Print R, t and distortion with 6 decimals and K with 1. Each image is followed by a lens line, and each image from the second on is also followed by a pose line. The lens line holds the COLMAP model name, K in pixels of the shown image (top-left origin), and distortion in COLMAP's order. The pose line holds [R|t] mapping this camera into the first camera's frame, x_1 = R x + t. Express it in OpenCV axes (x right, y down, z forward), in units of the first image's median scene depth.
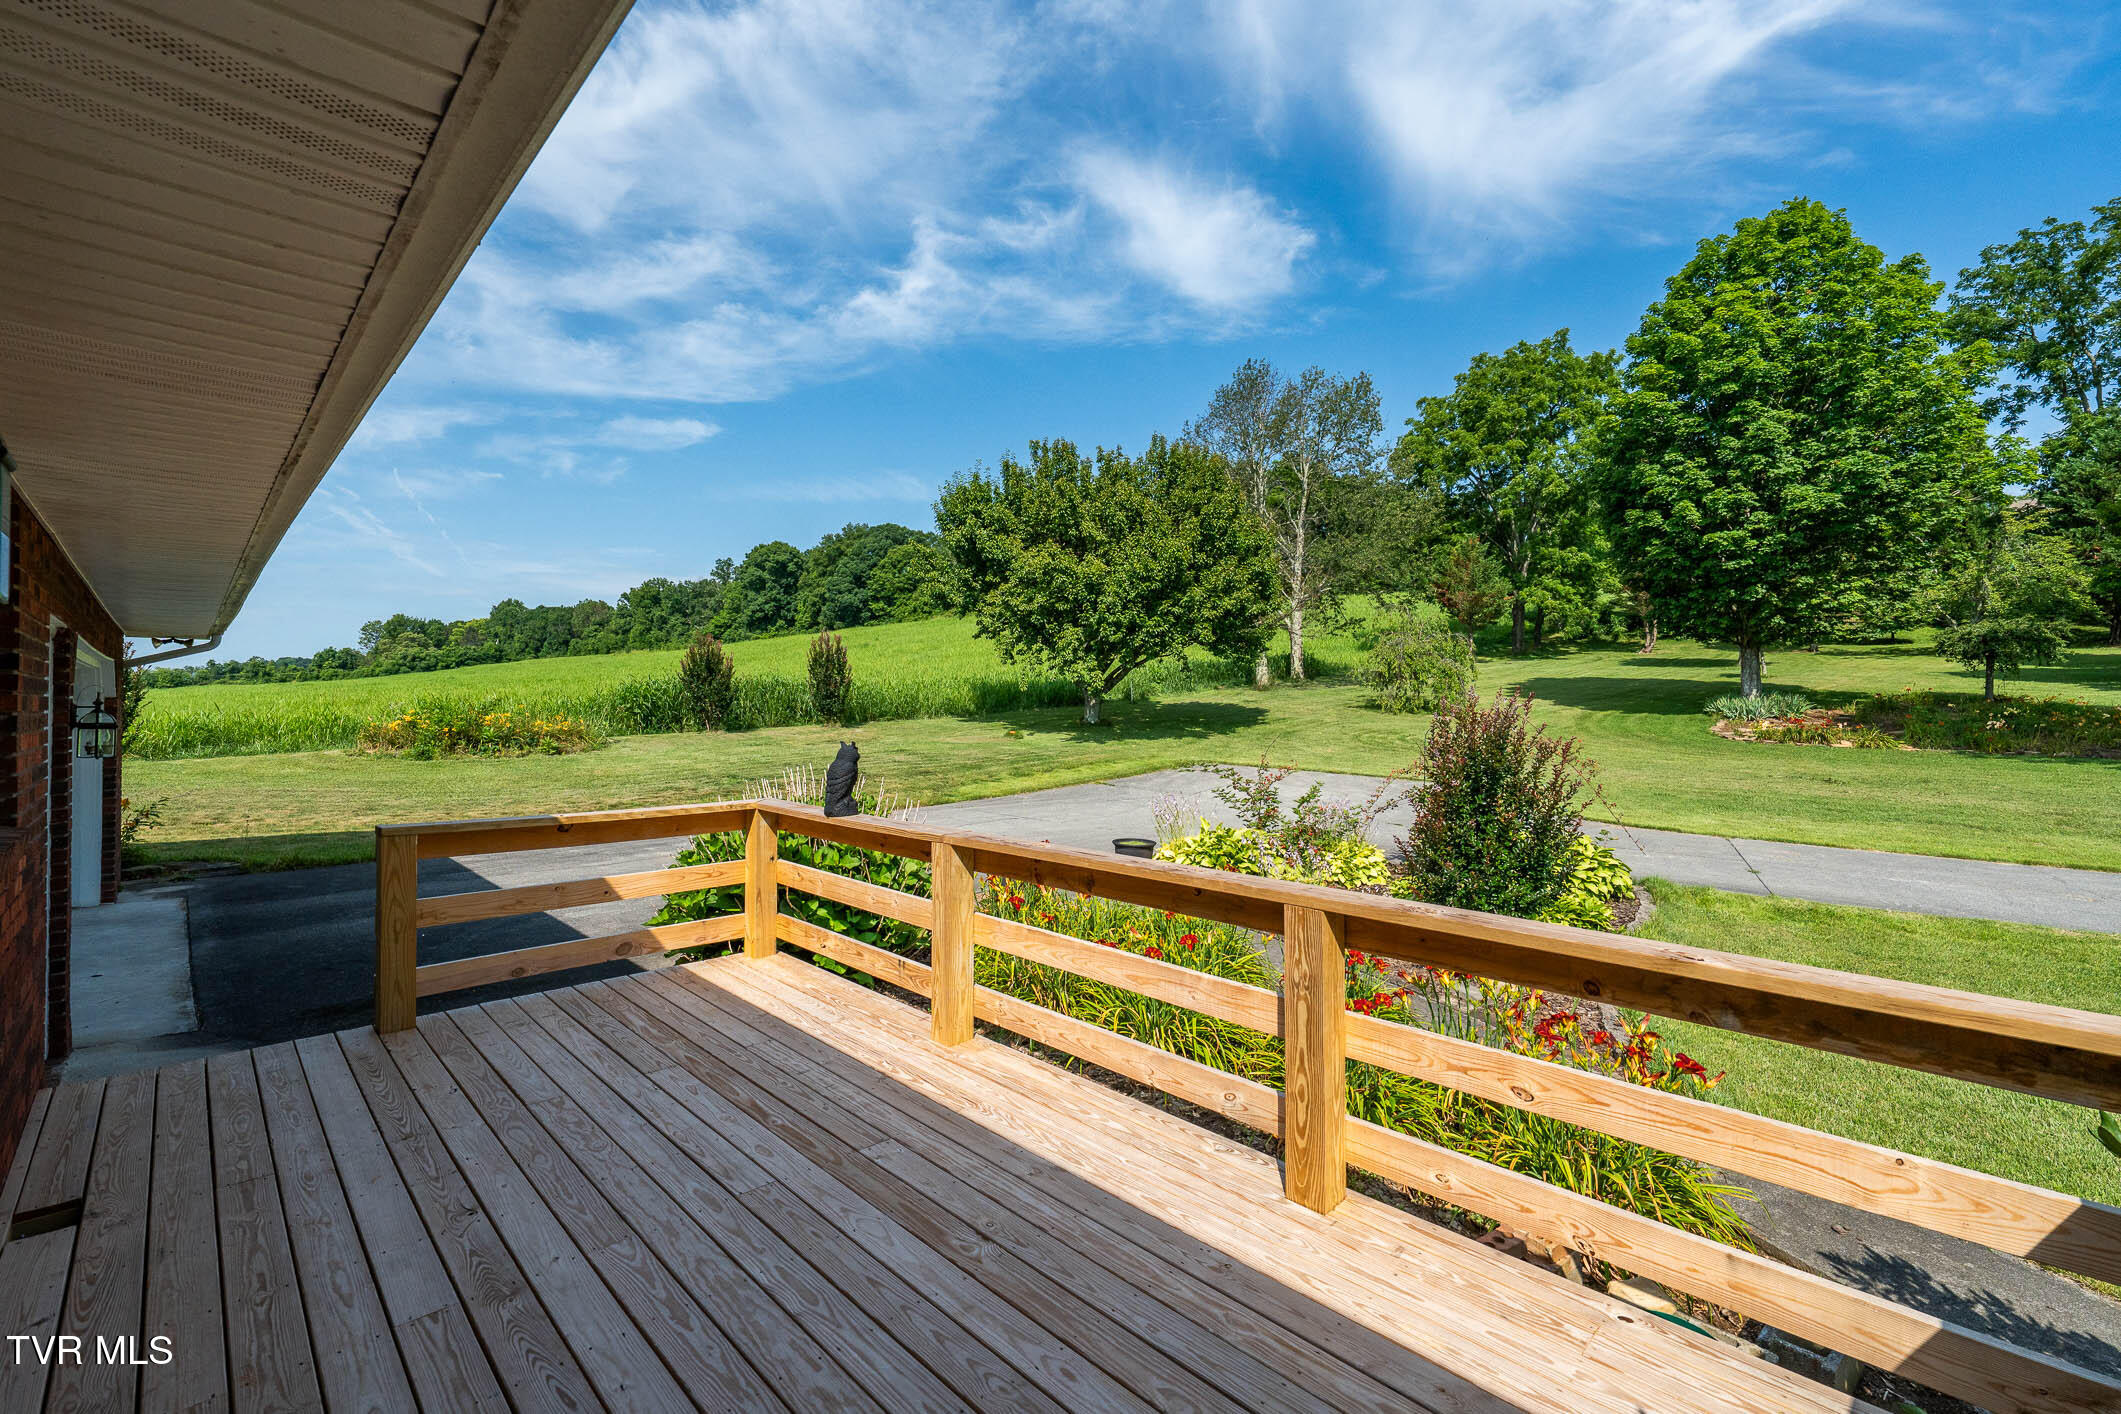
lens RADIAL K [[922.9, 0, 1039.9], [0, 922.9, 711.8], [0, 0, 1]] dist [0.001994, 0.000257]
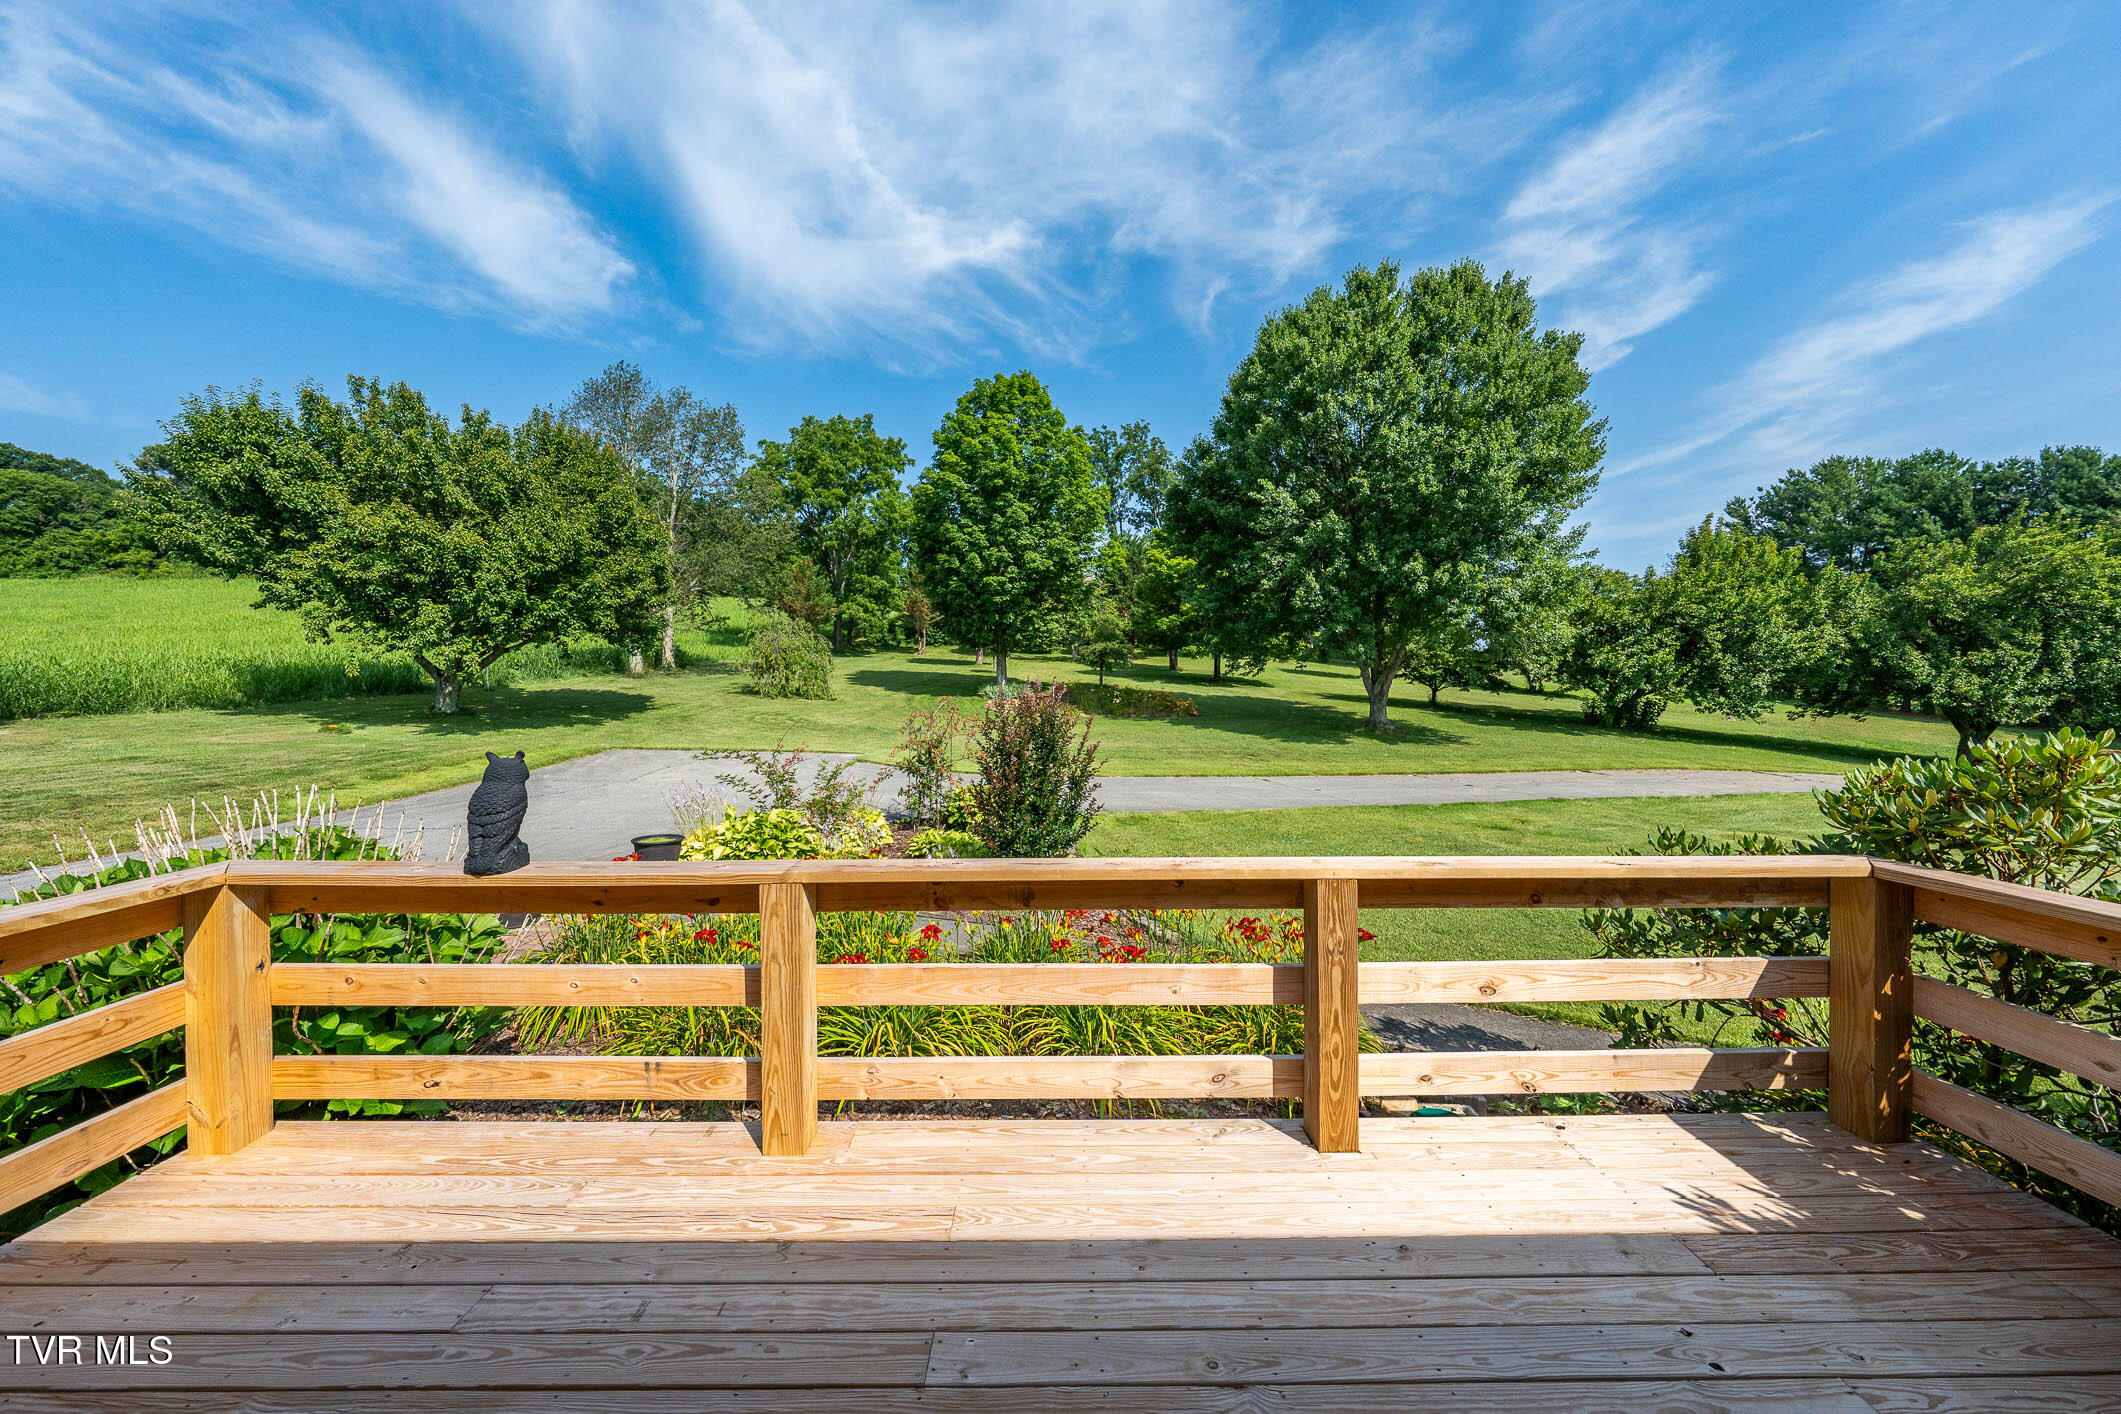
lens RADIAL K [[734.8, 0, 1065.8], [0, 734.8, 713.3], [0, 0, 1]] dist [0.000924, -0.000063]
pose [[0.679192, -0.026522, 0.733482, -0.070000], [0.009613, 0.999583, 0.027242, -0.001129], [-0.733898, -0.011451, 0.679163, 0.082412]]
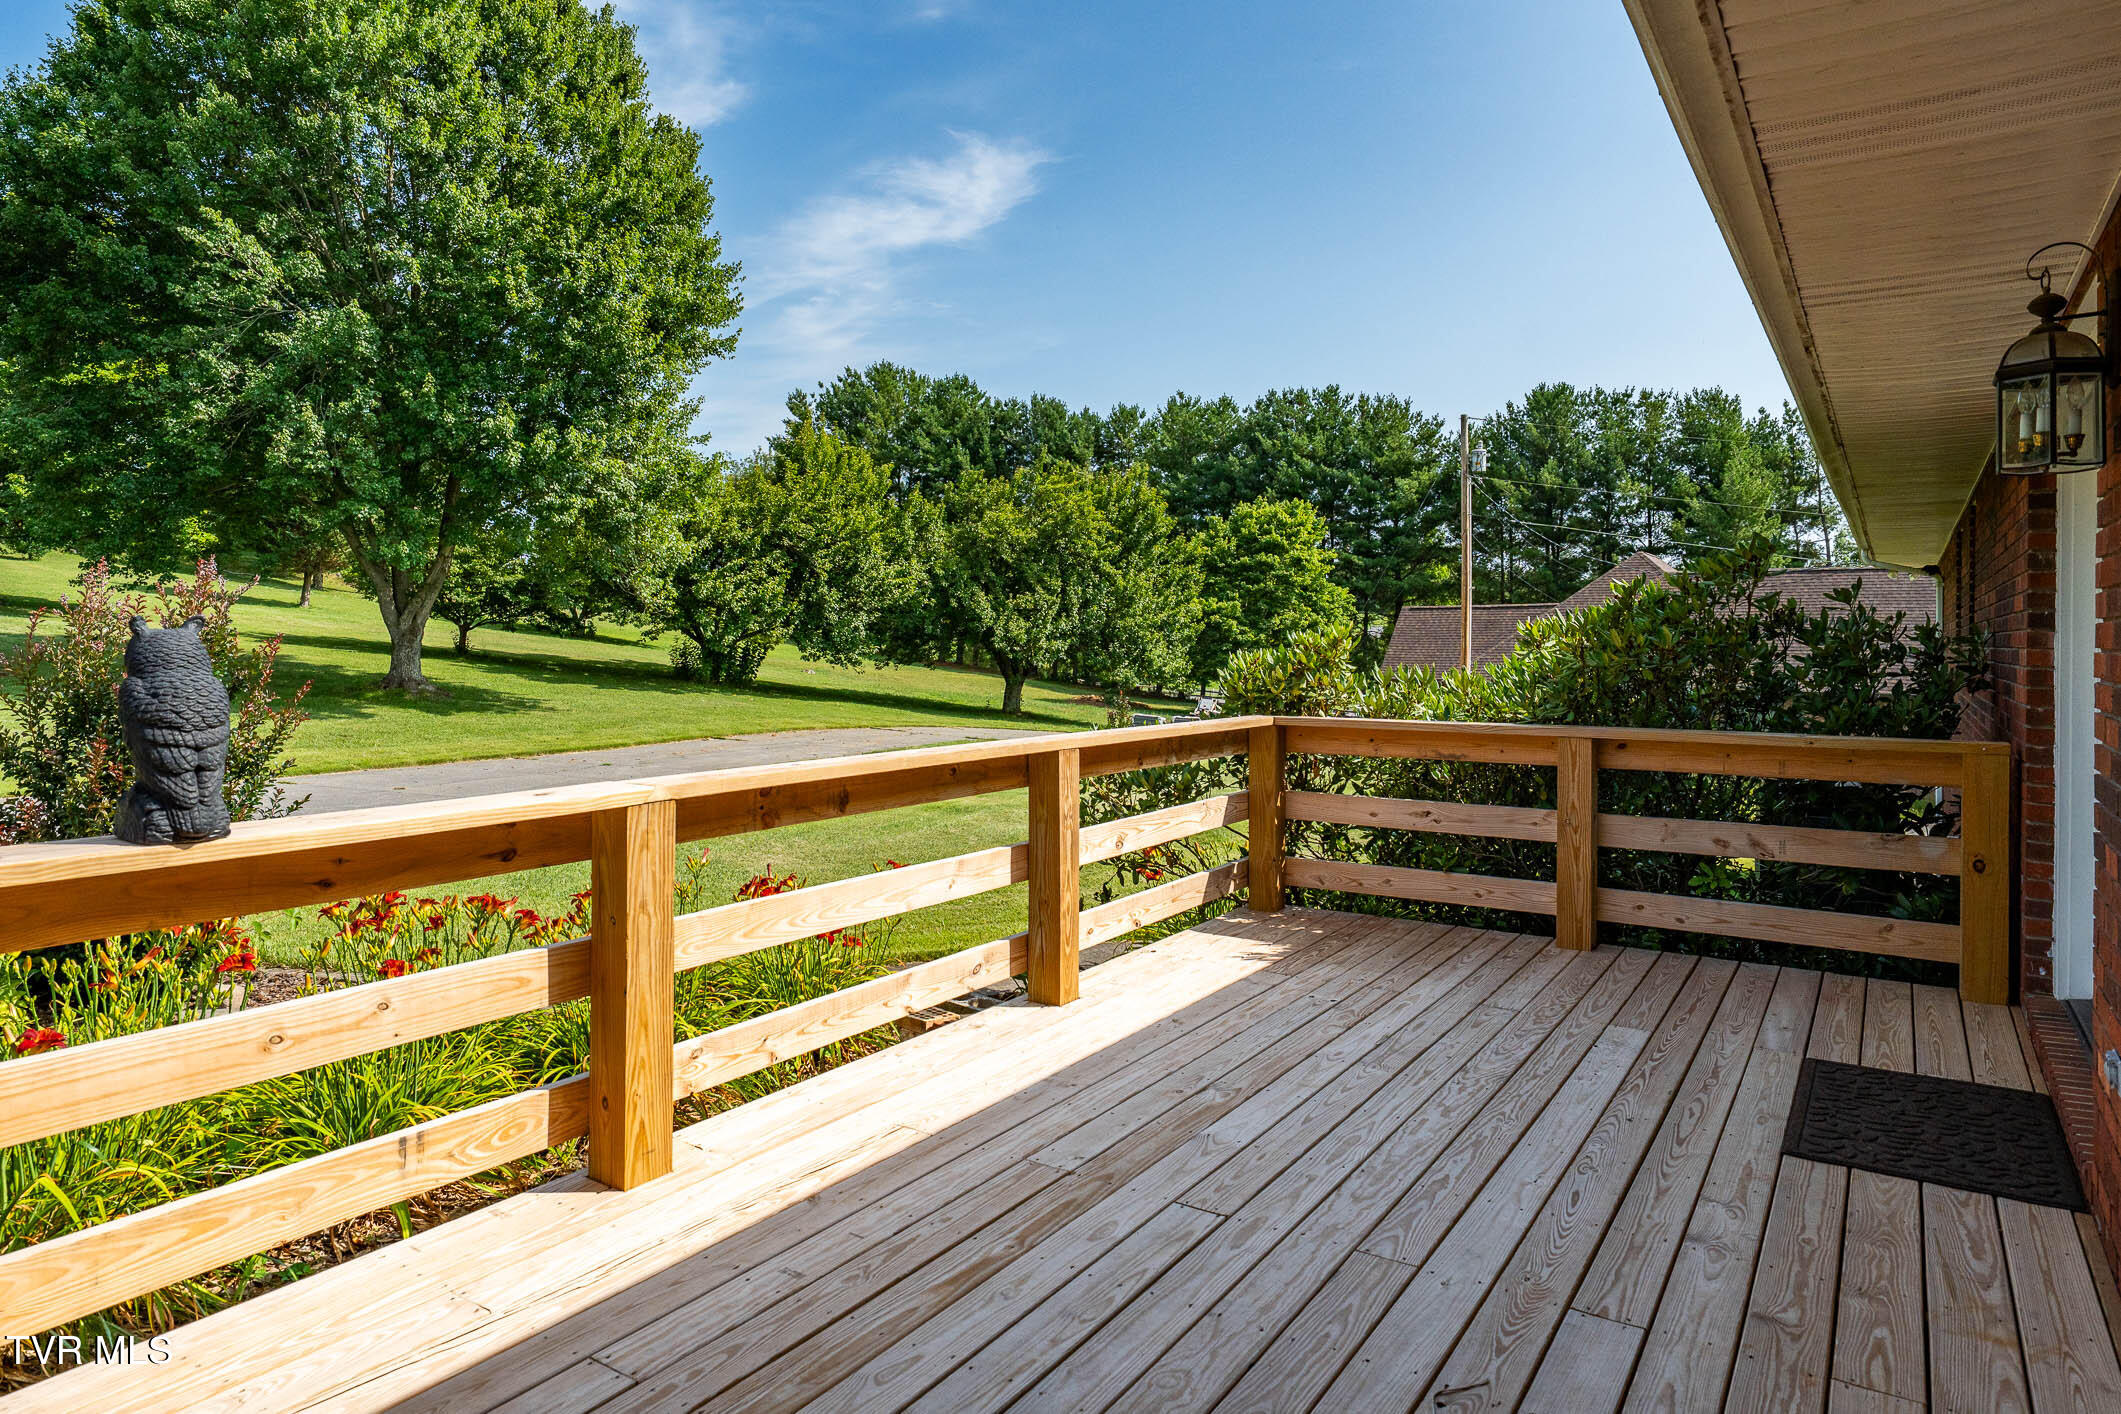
lens RADIAL K [[1298.5, 0, 1123.1], [0, 1298.5, 662.6], [0, 0, 1]] dist [-0.000552, 0.000535]
pose [[-0.277834, -0.016369, 0.960490, -0.163930], [0.004437, 0.999822, 0.018323, 0.009792], [-0.960619, 0.009353, -0.277712, 0.175073]]
